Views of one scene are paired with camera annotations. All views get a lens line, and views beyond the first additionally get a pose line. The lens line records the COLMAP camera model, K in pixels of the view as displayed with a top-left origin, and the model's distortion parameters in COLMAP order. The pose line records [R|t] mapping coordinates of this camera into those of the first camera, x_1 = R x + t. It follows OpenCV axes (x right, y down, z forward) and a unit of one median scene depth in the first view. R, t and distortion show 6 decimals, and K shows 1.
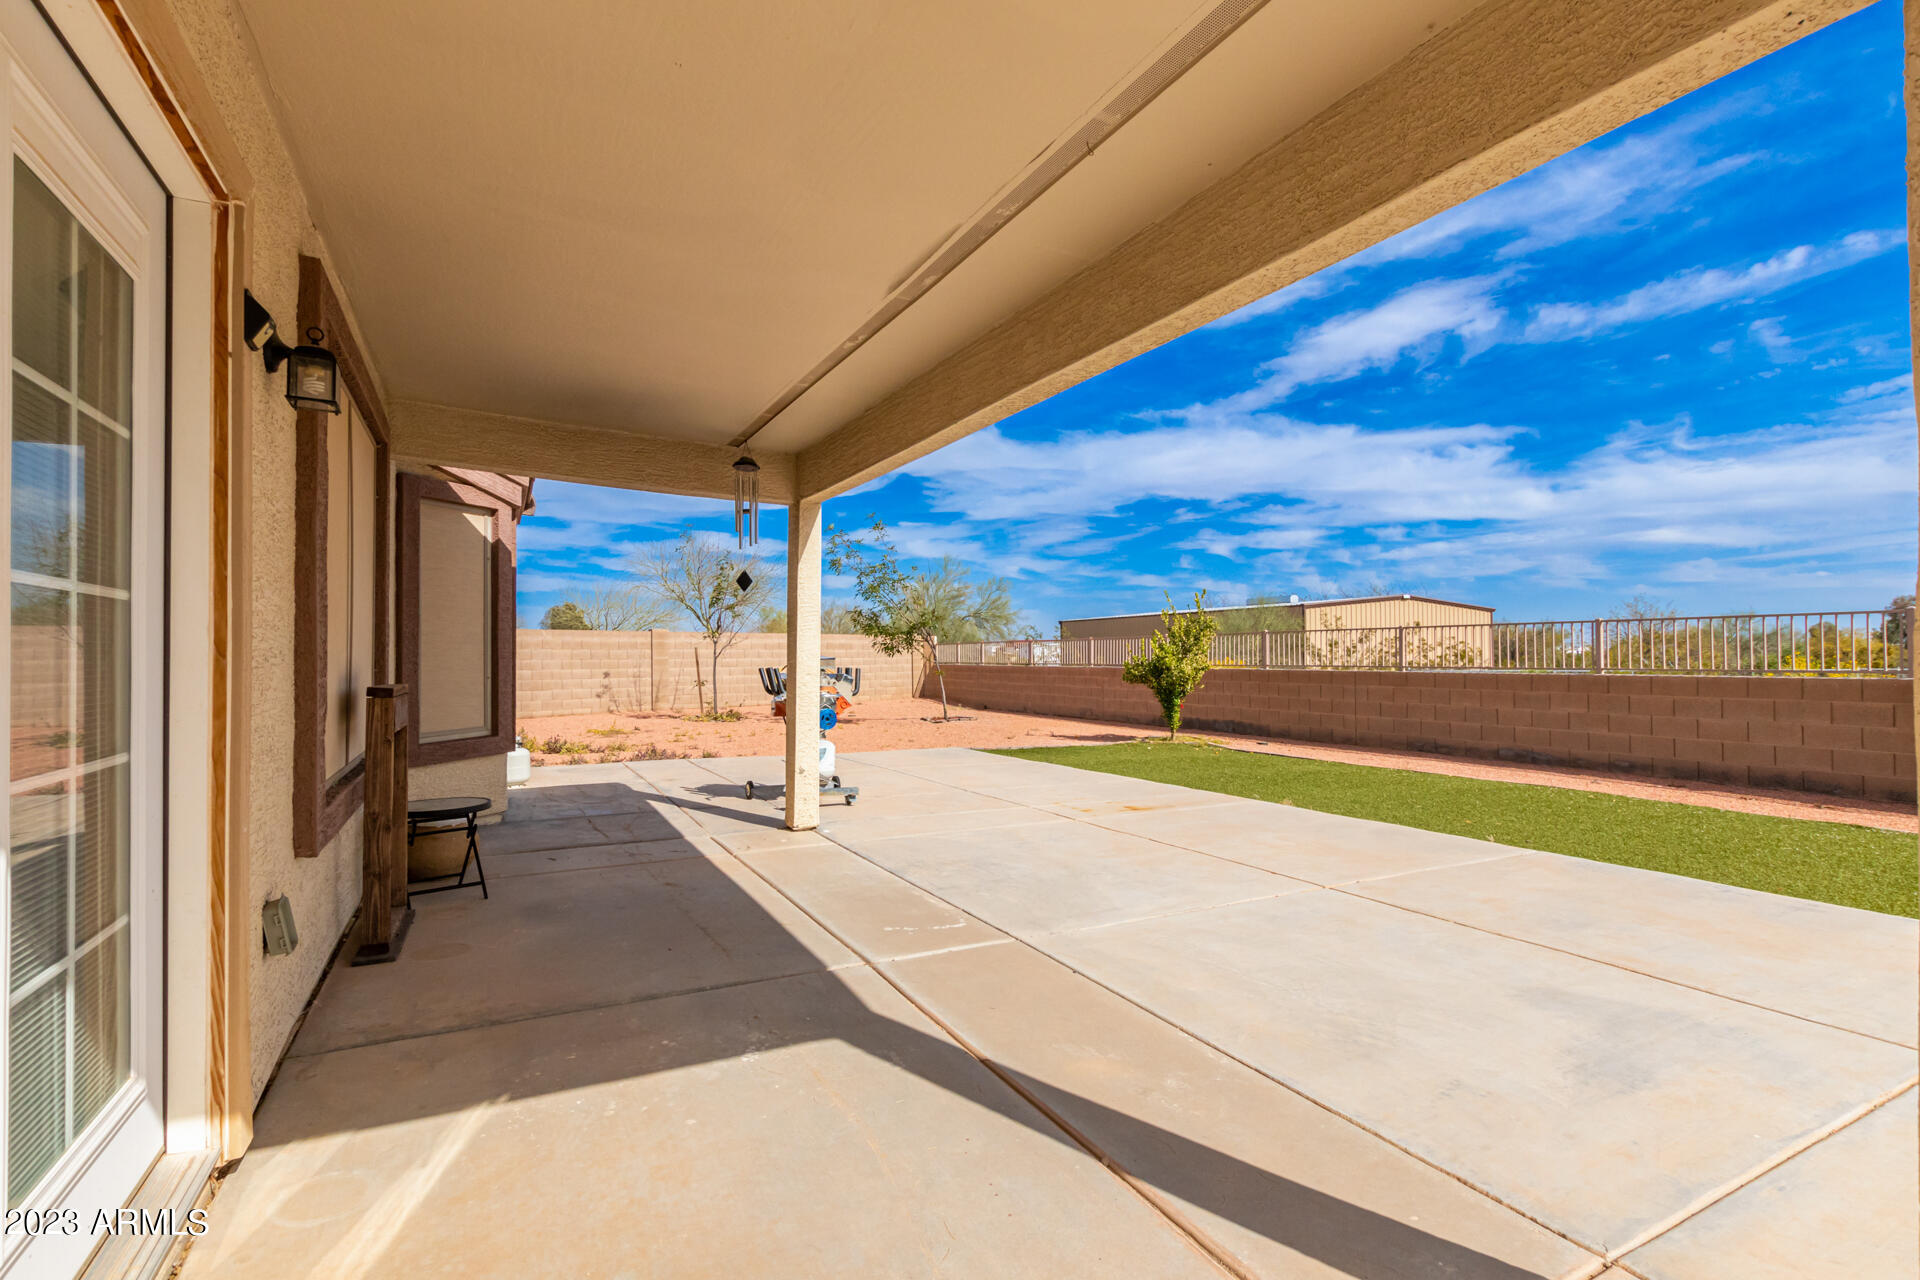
lens RADIAL K [[874.2, 0, 950.7], [0, 874.2, 653.9], [0, 0, 1]] dist [0.004205, -0.001662]
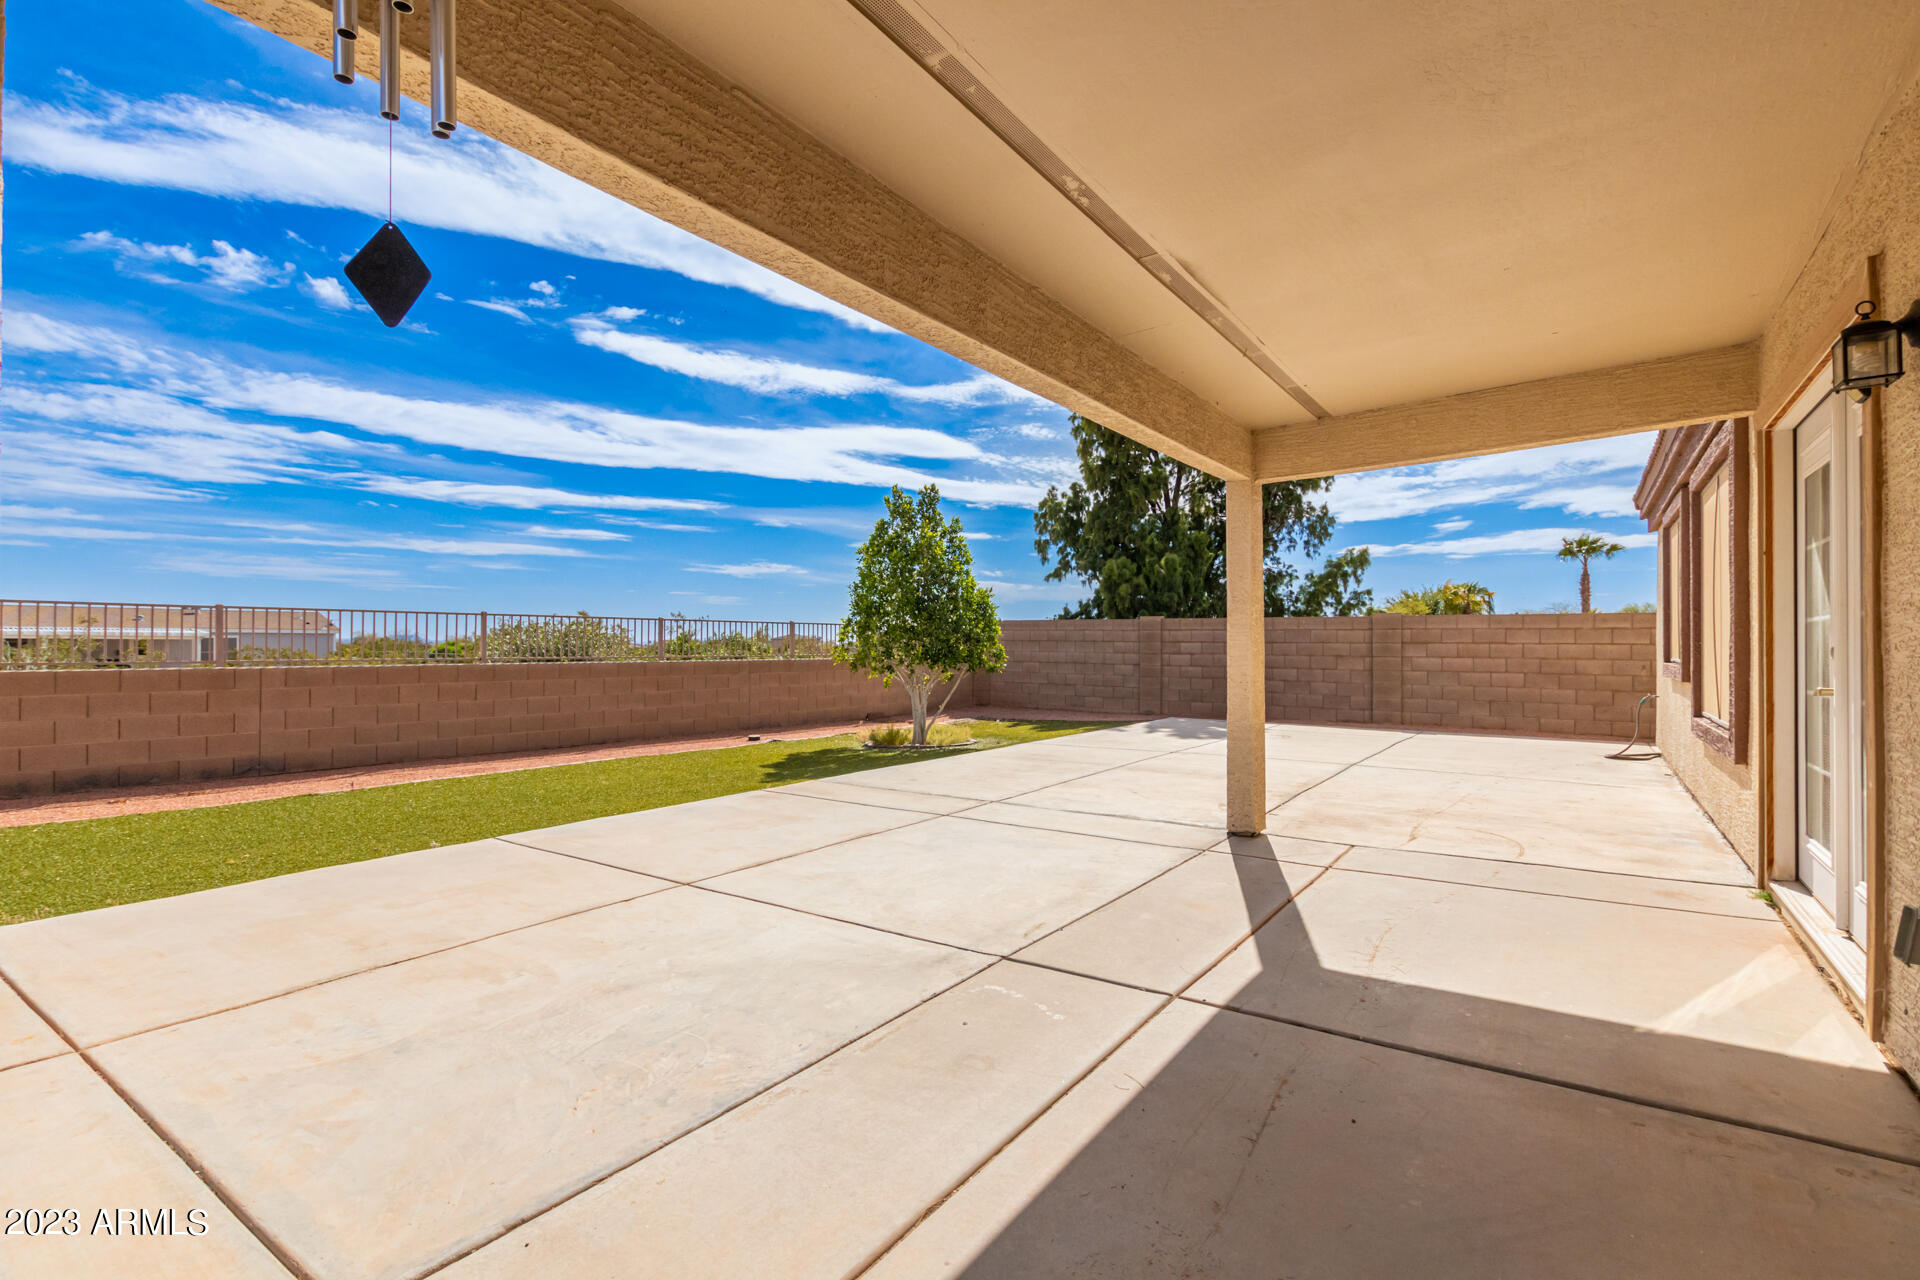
lens RADIAL K [[874.2, 0, 951.8], [0, 874.2, 640.4], [0, 0, 1]] dist [0.004205, -0.001662]
pose [[-0.447423, 0.008888, 0.894278, -0.584183], [-0.003409, 0.999926, -0.011644, 0.006610], [-0.894316, -0.008259, -0.447360, 1.193823]]
